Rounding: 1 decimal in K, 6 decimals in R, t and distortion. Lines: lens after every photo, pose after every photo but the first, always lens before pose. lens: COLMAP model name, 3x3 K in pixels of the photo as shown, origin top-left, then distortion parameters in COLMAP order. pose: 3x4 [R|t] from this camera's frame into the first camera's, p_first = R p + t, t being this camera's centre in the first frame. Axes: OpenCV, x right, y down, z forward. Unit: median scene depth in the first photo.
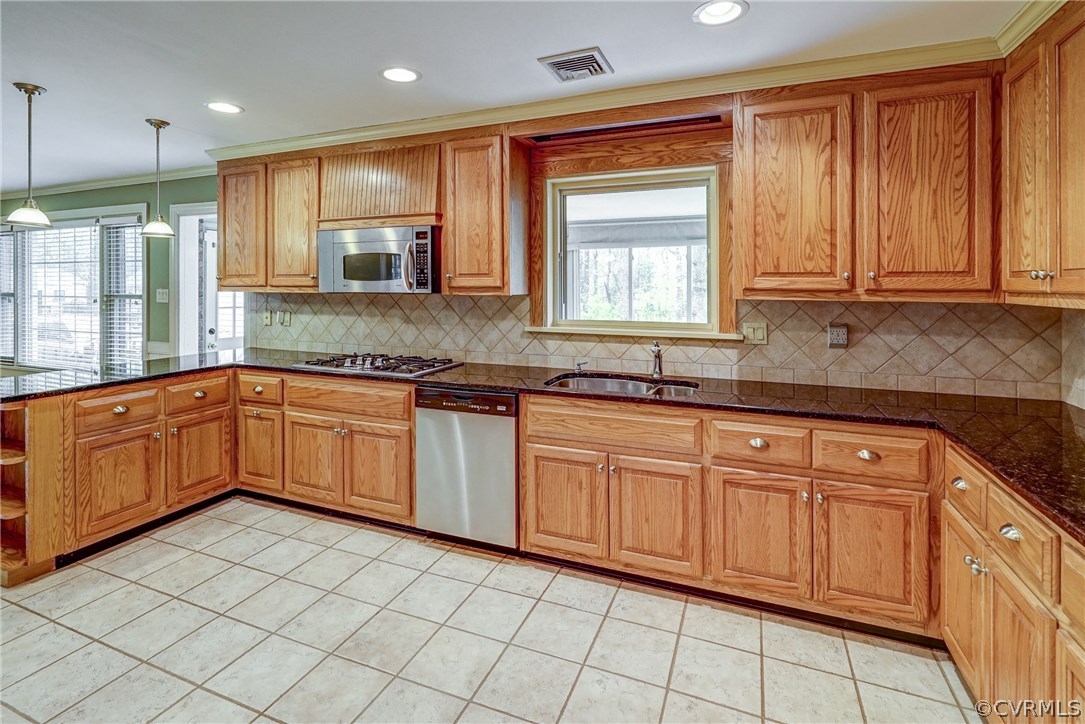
lens RADIAL K [[506.6, 0, 547.9], [0, 506.6, 290.6], [0, 0, 1]] dist [-0.005040, 0.001557]
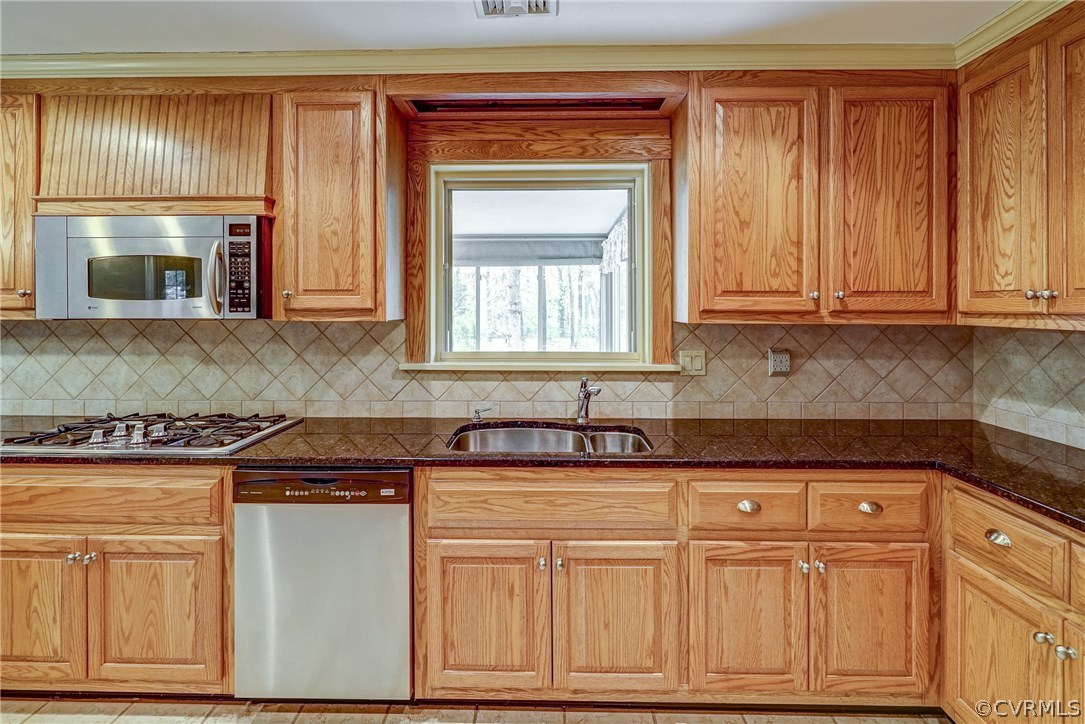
lens RADIAL K [[506.6, 0, 544.1], [0, 506.6, 305.4], [0, 0, 1]] dist [-0.005040, 0.001557]
pose [[0.936155, 0.000048, 0.351589, -0.126568], [0.004814, 0.999904, -0.012955, -0.002361], [-0.351556, 0.013820, 0.936065, 0.290628]]
